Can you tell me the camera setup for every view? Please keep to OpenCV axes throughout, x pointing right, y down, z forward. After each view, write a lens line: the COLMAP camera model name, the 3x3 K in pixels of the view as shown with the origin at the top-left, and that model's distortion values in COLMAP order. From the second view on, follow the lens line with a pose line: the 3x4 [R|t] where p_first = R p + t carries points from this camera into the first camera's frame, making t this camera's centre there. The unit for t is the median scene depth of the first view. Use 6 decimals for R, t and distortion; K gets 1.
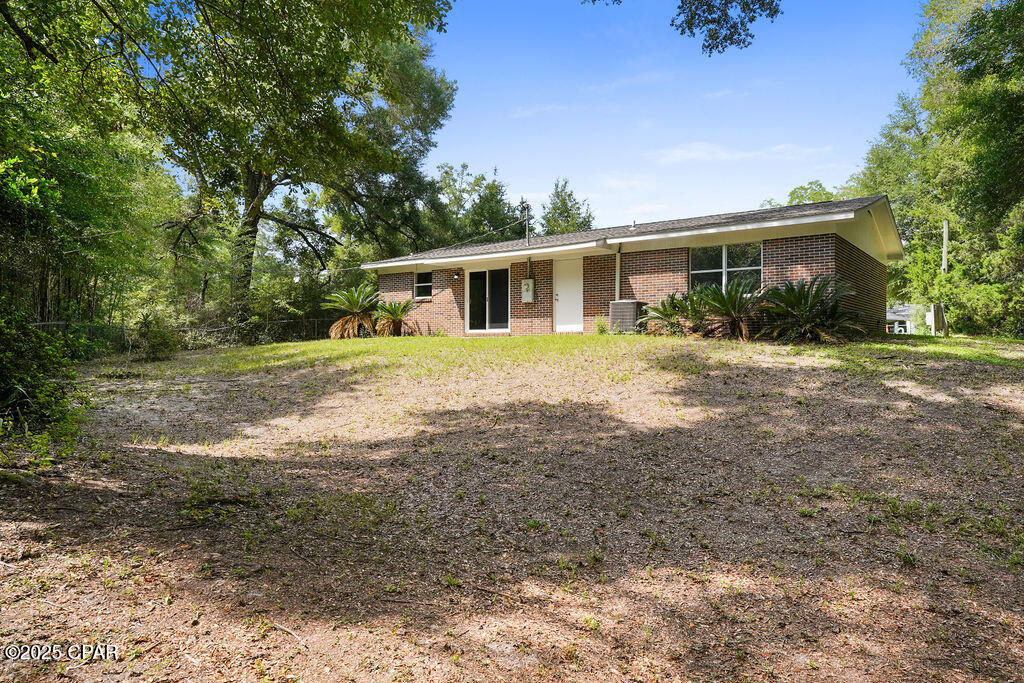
lens RADIAL K [[657.6, 0, 512.0], [0, 657.6, 341.5], [0, 0, 1]] dist [0.028824, 0.000078]
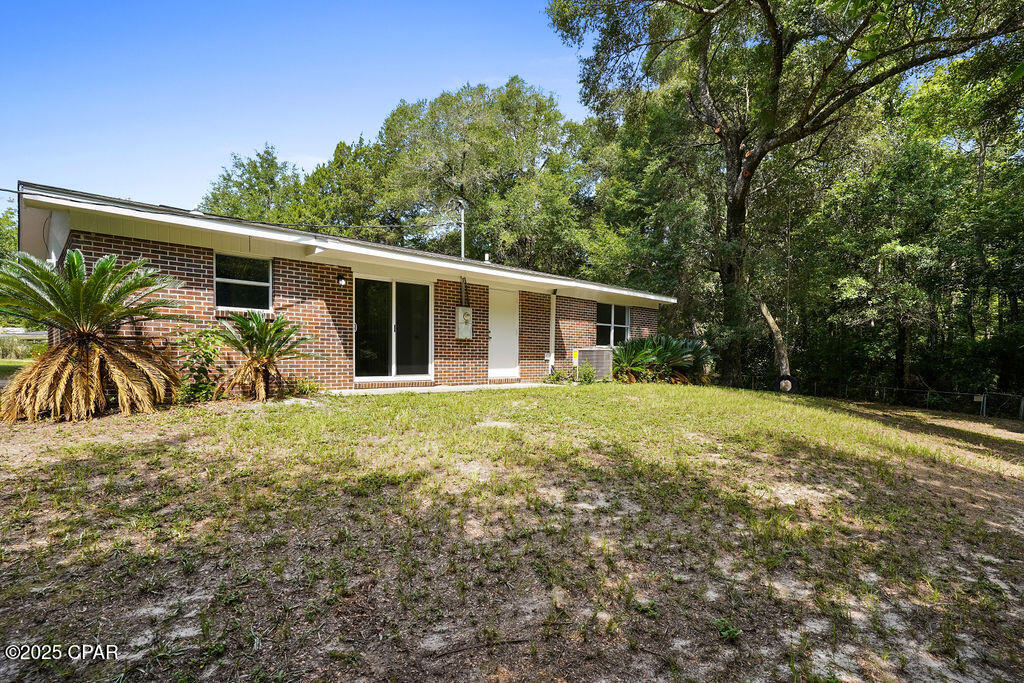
lens RADIAL K [[523.0, 0, 508.3], [0, 523.0, 363.8], [0, 0, 1]] dist [-0.003930, -0.000337]
pose [[0.159789, -0.009381, 0.987107, -0.520776], [-0.008547, 0.999904, 0.010886, -0.036550], [-0.987114, -0.010176, 0.159693, 0.821900]]
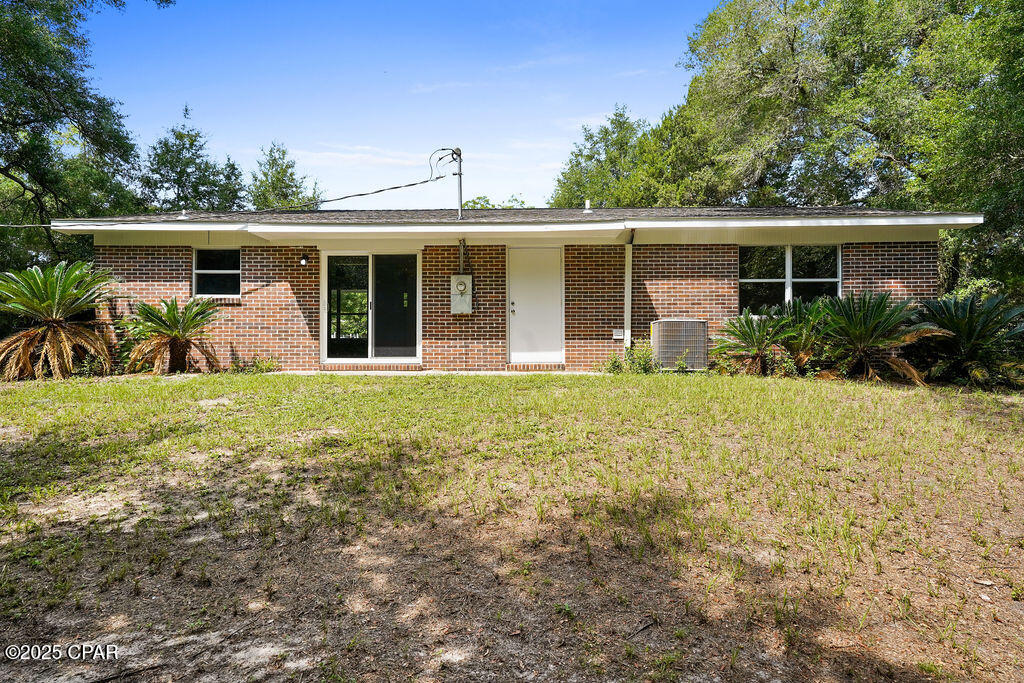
lens RADIAL K [[657.6, 0, 512.0], [0, 657.6, 341.5], [0, 0, 1]] dist [0.028824, 0.000078]
pose [[0.813400, 0.006104, 0.581672, -0.274740], [0.000299, 0.999940, -0.010910, -0.026447], [-0.581704, 0.009048, 0.813350, 0.466581]]
